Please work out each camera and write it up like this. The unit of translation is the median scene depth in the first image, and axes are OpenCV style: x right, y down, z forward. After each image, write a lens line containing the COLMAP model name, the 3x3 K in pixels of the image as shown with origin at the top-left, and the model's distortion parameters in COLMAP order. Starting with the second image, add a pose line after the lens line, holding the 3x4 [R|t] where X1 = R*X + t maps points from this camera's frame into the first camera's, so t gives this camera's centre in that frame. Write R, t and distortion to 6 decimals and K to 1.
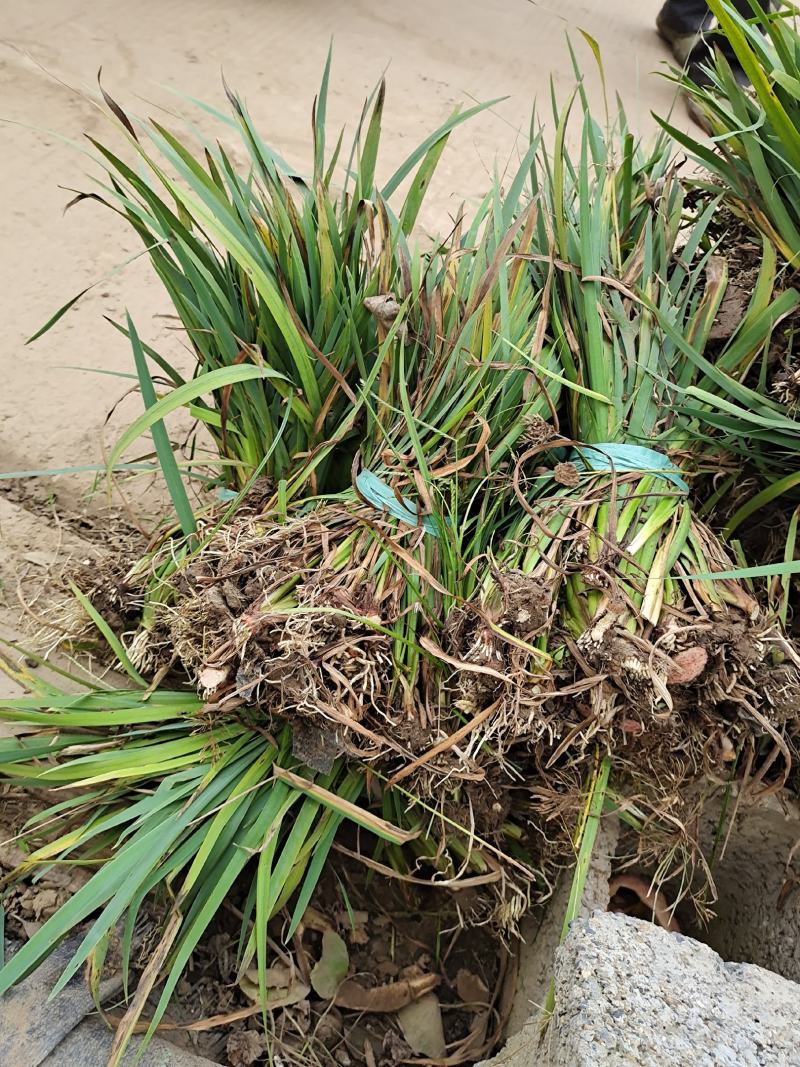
lens RADIAL K [[803.2, 0, 371.9], [0, 803.2, 529.2], [0, 0, 1]] dist [0.007792, -0.004603]
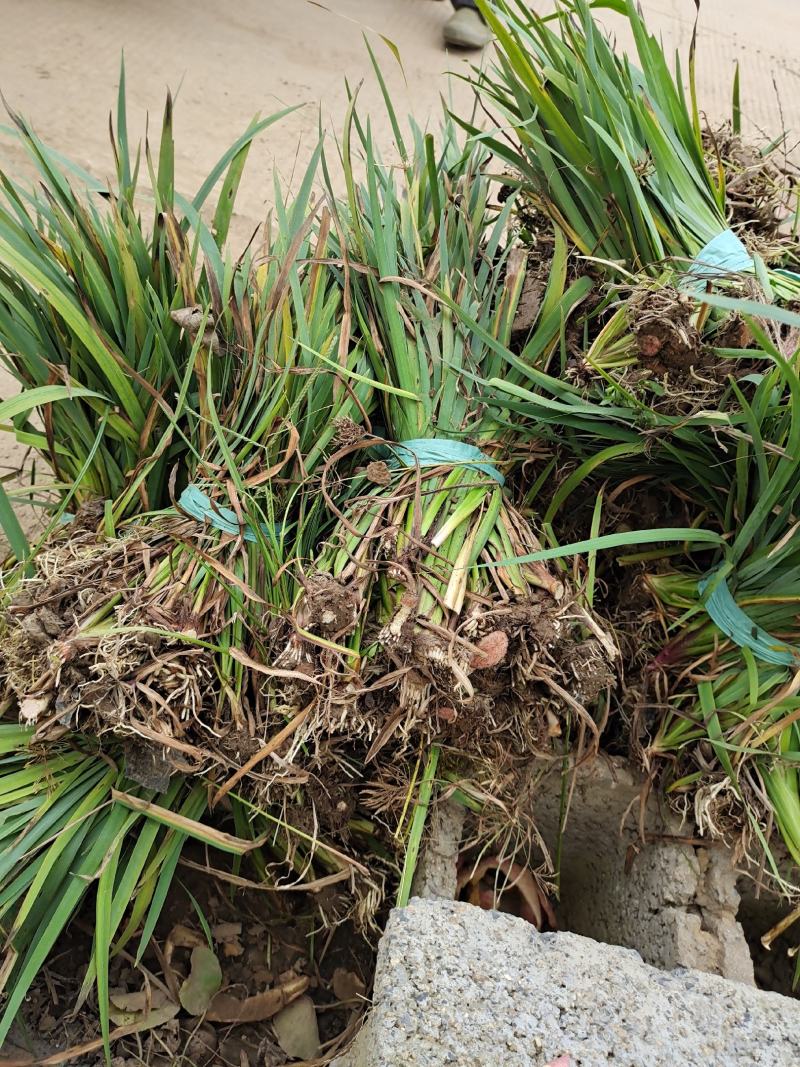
lens RADIAL K [[808.3, 0, 440.3], [0, 808.3, 518.9], [0, 0, 1]] dist [0.016707, -0.022450]
pose [[0.993636, -0.084848, 0.074087, 0.241072], [0.085145, 0.996368, -0.000855, -0.002593], [-0.073745, 0.007158, 0.997251, -0.029790]]
